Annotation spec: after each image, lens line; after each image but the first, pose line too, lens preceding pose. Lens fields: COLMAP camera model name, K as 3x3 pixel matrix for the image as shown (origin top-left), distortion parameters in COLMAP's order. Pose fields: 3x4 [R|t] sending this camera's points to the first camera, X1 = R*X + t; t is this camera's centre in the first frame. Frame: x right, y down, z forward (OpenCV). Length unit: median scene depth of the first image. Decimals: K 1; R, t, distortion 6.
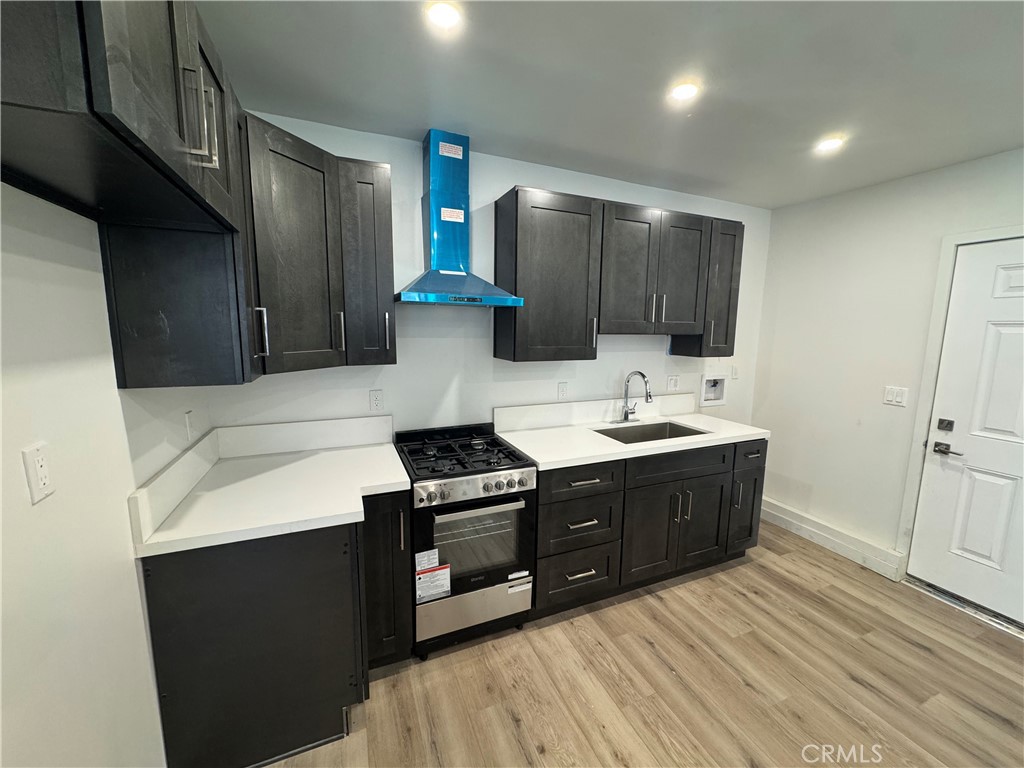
lens RADIAL K [[407.1, 0, 513.8], [0, 407.1, 383.3], [0, 0, 1]] dist [-0.001183, -0.000008]
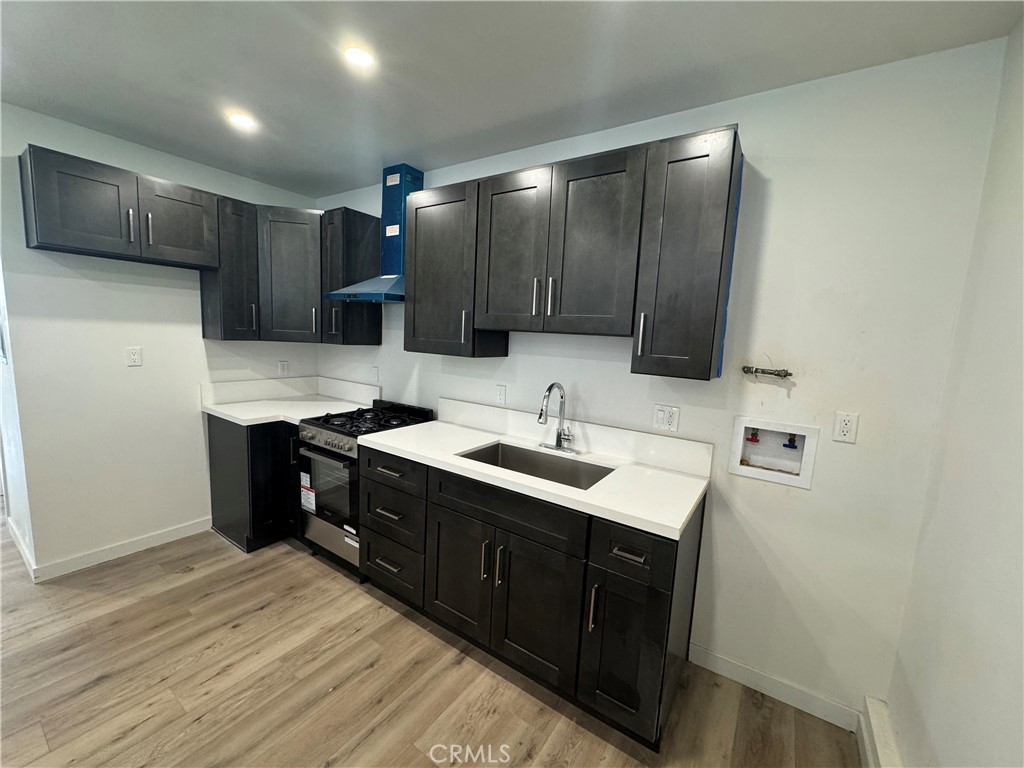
lens RADIAL K [[407.1, 0, 513.8], [0, 407.1, 383.3], [0, 0, 1]] dist [-0.001183, -0.000008]
pose [[0.542907, 0.117087, -0.831590, 1.164466], [-0.158150, 0.986770, 0.035687, -0.056462], [0.824767, 0.112142, 0.554242, 0.681749]]
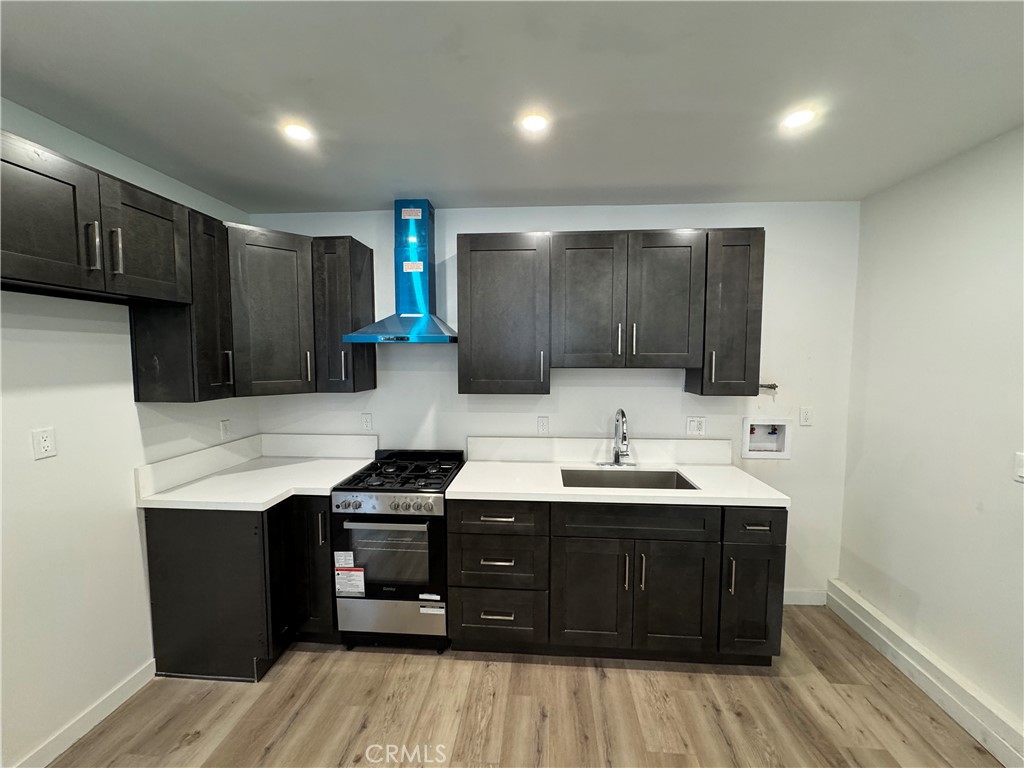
lens RADIAL K [[407.1, 0, 513.8], [0, 407.1, 383.3], [0, 0, 1]] dist [-0.001183, -0.000008]
pose [[0.887121, 0.018699, -0.461159, 0.663829], [-0.052772, 0.996736, -0.061101, -0.024268], [0.458511, 0.078540, 0.885211, 0.126758]]
